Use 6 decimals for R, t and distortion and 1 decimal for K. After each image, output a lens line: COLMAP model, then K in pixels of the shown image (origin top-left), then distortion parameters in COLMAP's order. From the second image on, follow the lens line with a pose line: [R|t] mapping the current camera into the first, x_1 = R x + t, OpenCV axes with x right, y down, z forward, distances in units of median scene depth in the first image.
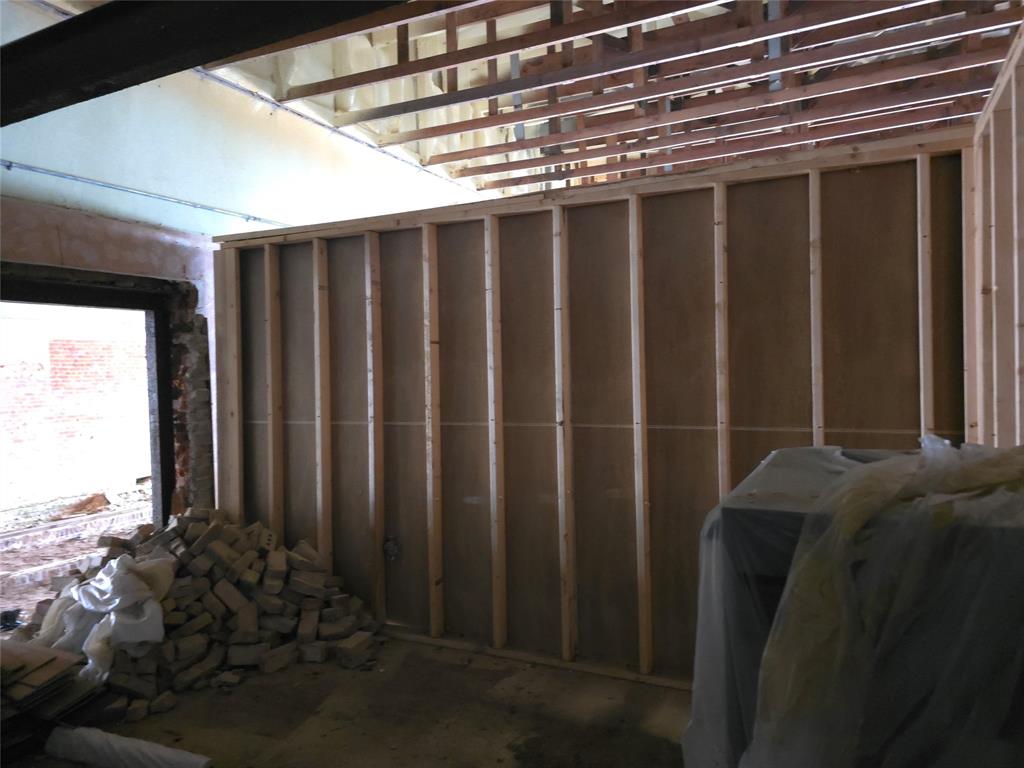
lens RADIAL K [[695.4, 0, 513.5], [0, 695.4, 383.7], [0, 0, 1]] dist [0.040804, -0.034187]
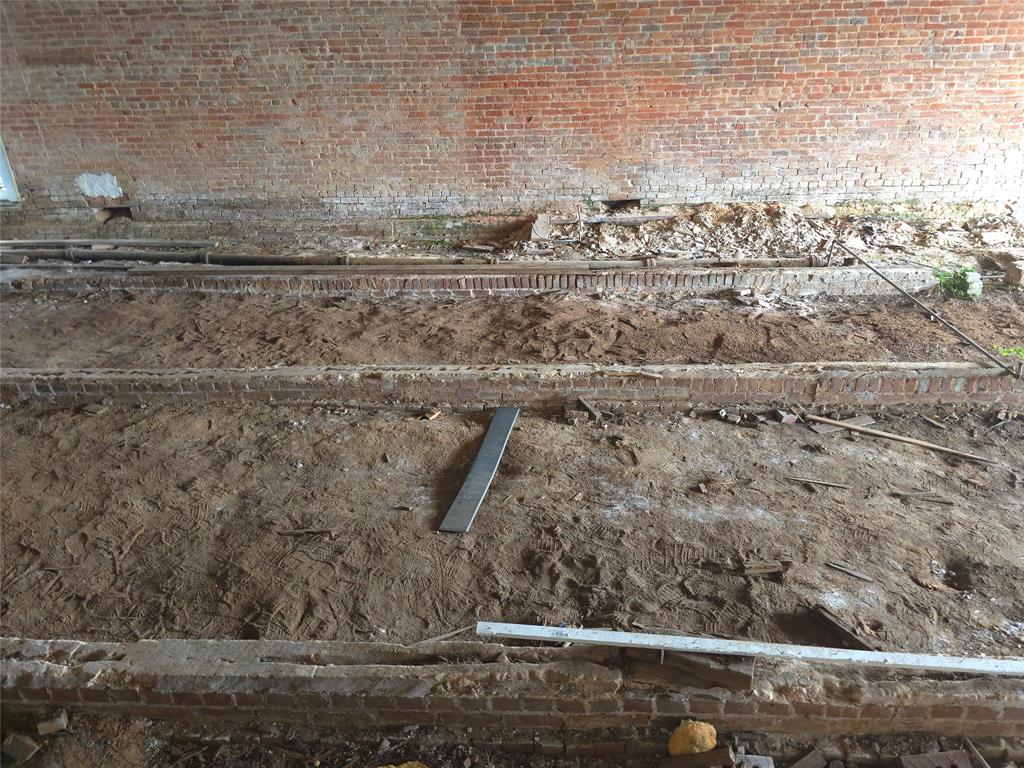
lens RADIAL K [[695.4, 0, 519.9], [0, 695.4, 371.6], [0, 0, 1]] dist [0.040804, -0.034187]
pose [[0.403335, 0.402461, -0.821794, -0.039897], [-0.008510, 0.899695, 0.436435, 0.012516], [0.915013, -0.169036, 0.366304, 0.807075]]
